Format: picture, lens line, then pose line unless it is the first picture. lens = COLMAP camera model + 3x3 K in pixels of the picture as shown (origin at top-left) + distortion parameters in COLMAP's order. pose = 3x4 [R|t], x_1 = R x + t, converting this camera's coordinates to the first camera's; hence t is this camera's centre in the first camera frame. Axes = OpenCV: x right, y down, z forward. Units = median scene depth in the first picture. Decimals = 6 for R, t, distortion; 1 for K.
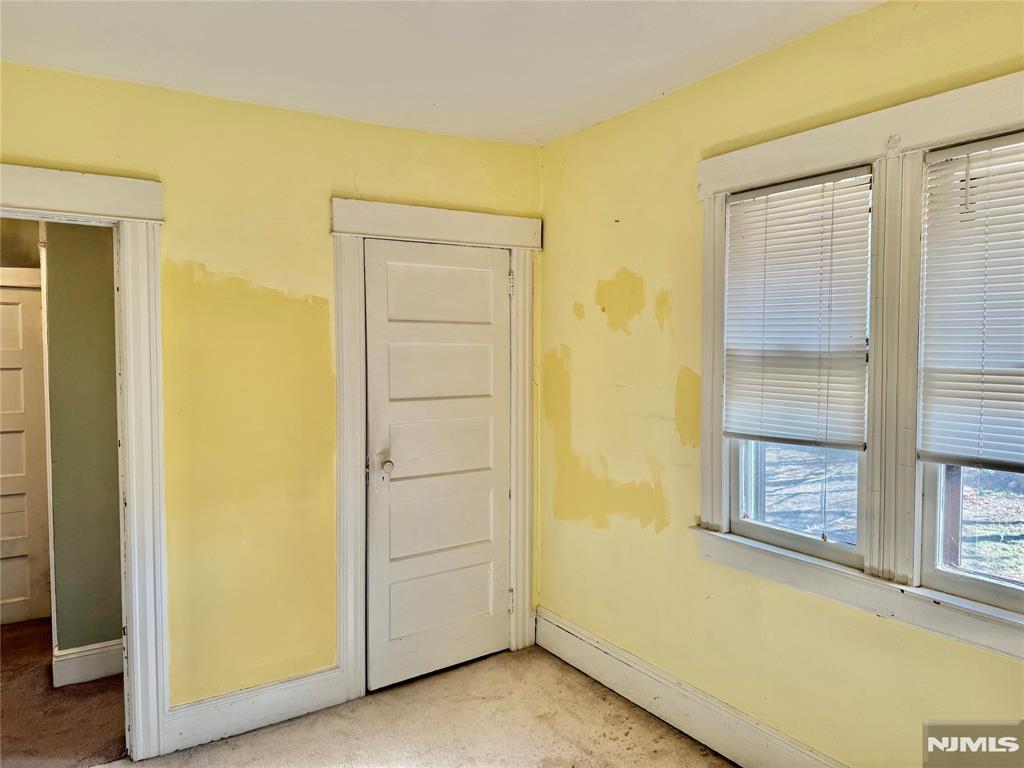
lens RADIAL K [[717.1, 0, 517.0], [0, 717.1, 383.0], [0, 0, 1]] dist [0.003465, -0.005320]
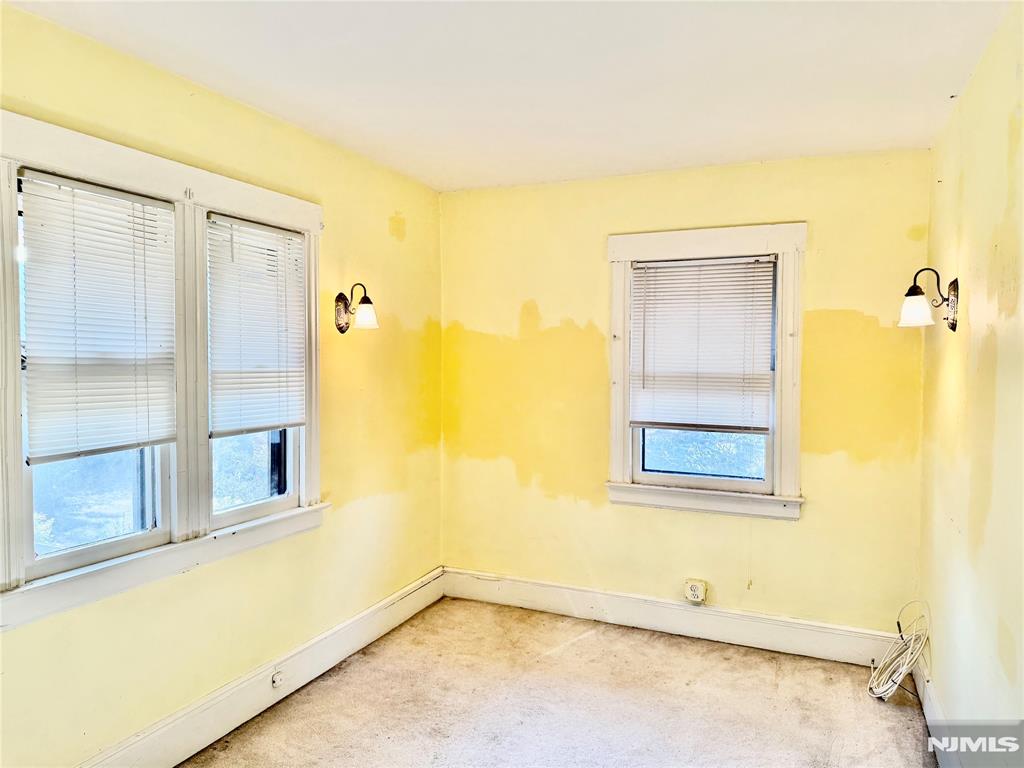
lens RADIAL K [[717.1, 0, 517.0], [0, 717.1, 383.0], [0, 0, 1]] dist [0.003465, -0.005320]
pose [[-0.539159, -0.029312, 0.841694, -0.781017], [0.042503, 0.997174, 0.061952, -0.049225], [-0.841131, 0.069177, -0.536390, 1.090091]]
